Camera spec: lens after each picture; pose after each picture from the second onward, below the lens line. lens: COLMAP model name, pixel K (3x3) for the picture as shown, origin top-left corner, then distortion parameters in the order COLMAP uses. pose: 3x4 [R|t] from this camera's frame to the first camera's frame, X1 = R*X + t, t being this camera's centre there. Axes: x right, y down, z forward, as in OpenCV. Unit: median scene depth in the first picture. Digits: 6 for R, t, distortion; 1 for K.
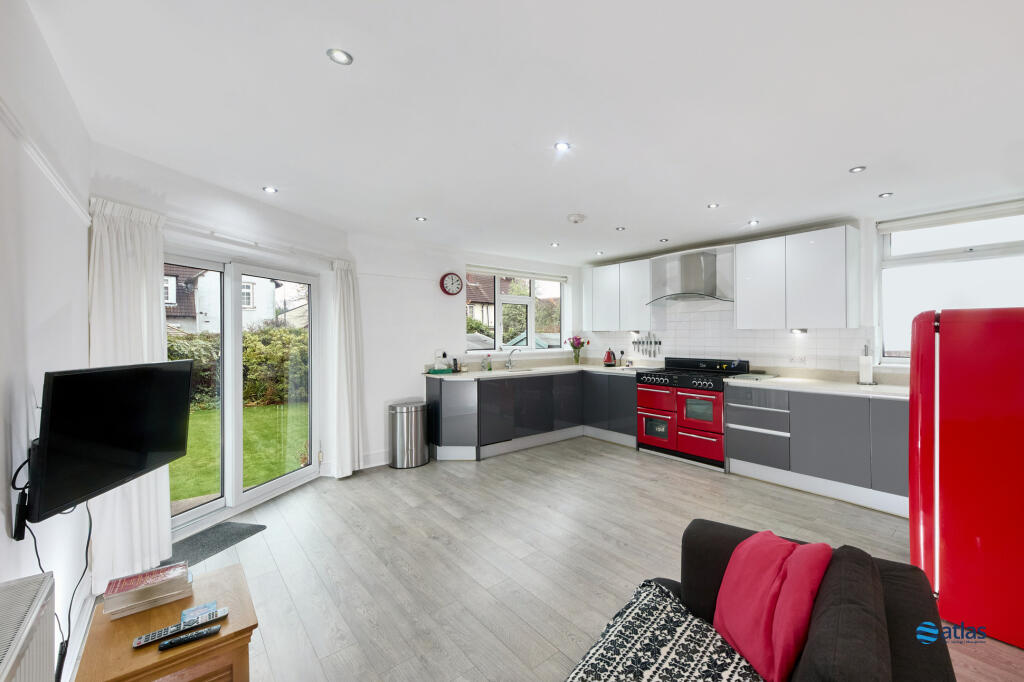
lens RADIAL K [[412.0, 0, 543.5], [0, 412.0, 335.9], [0, 0, 1]] dist [0.004193, 0.000218]
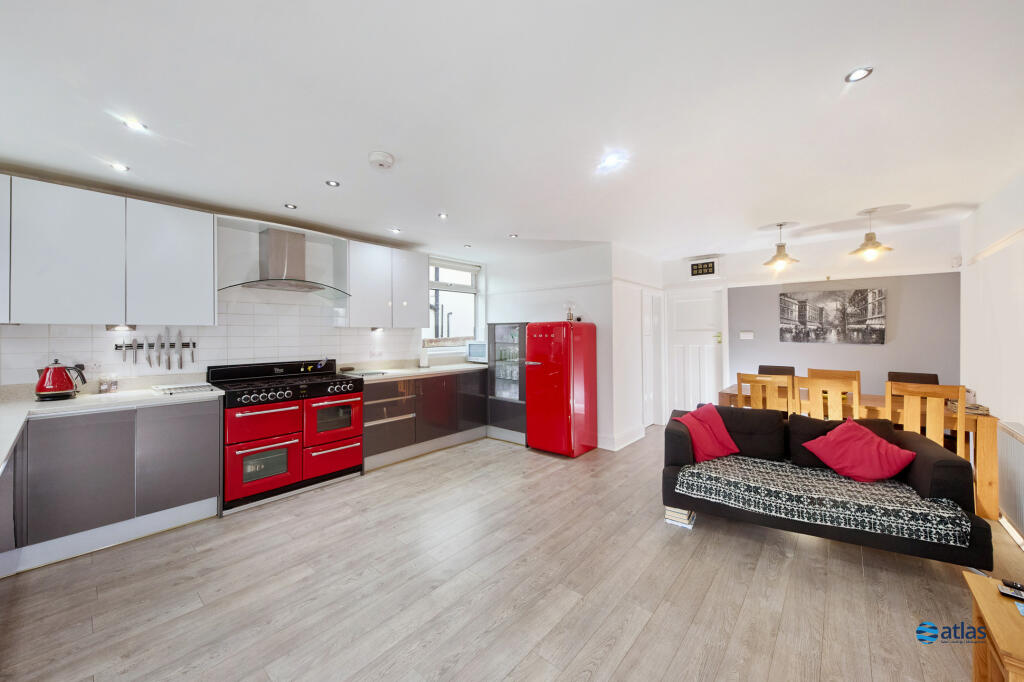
lens RADIAL K [[387.2, 0, 511.4], [0, 387.2, 331.4], [0, 0, 1]] dist [0.009530, -0.000766]
pose [[-0.155474, 0.004357, 0.987830, -0.459940], [0.002042, 0.999990, -0.004089, -0.000910], [-0.987838, 0.001381, -0.155481, 0.705138]]
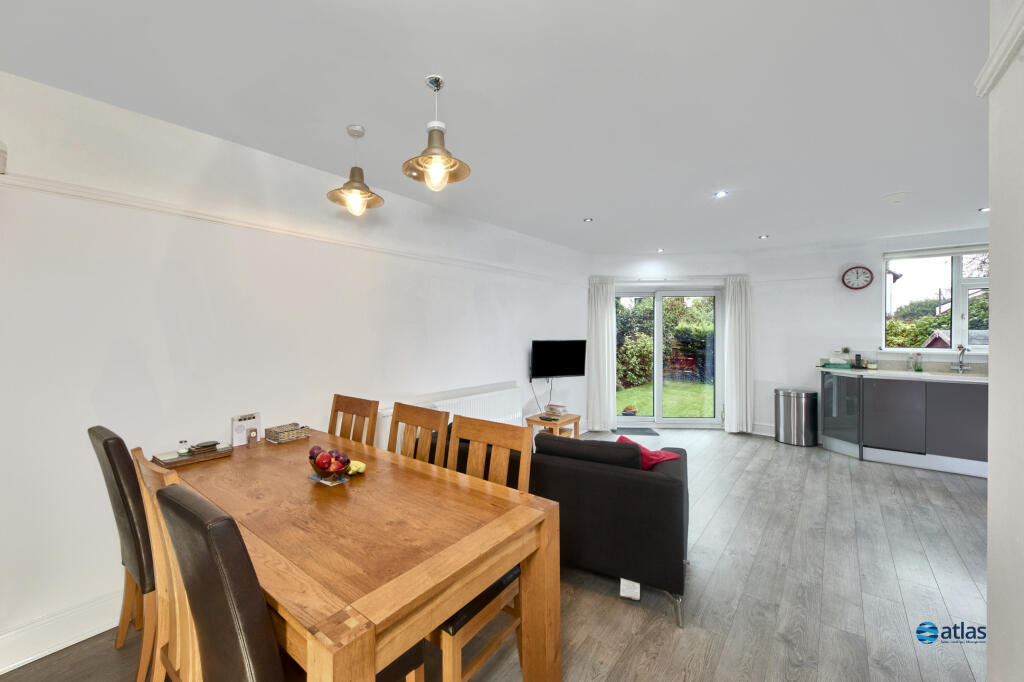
lens RADIAL K [[387.2, 0, 511.2], [0, 387.2, 337.9], [0, 0, 1]] dist [0.009530, -0.000766]
pose [[0.180160, 0.017950, -0.983474, 0.595490], [-0.002192, 0.999838, 0.017848, 0.001669], [0.983635, -0.001060, 0.180170, 0.031389]]
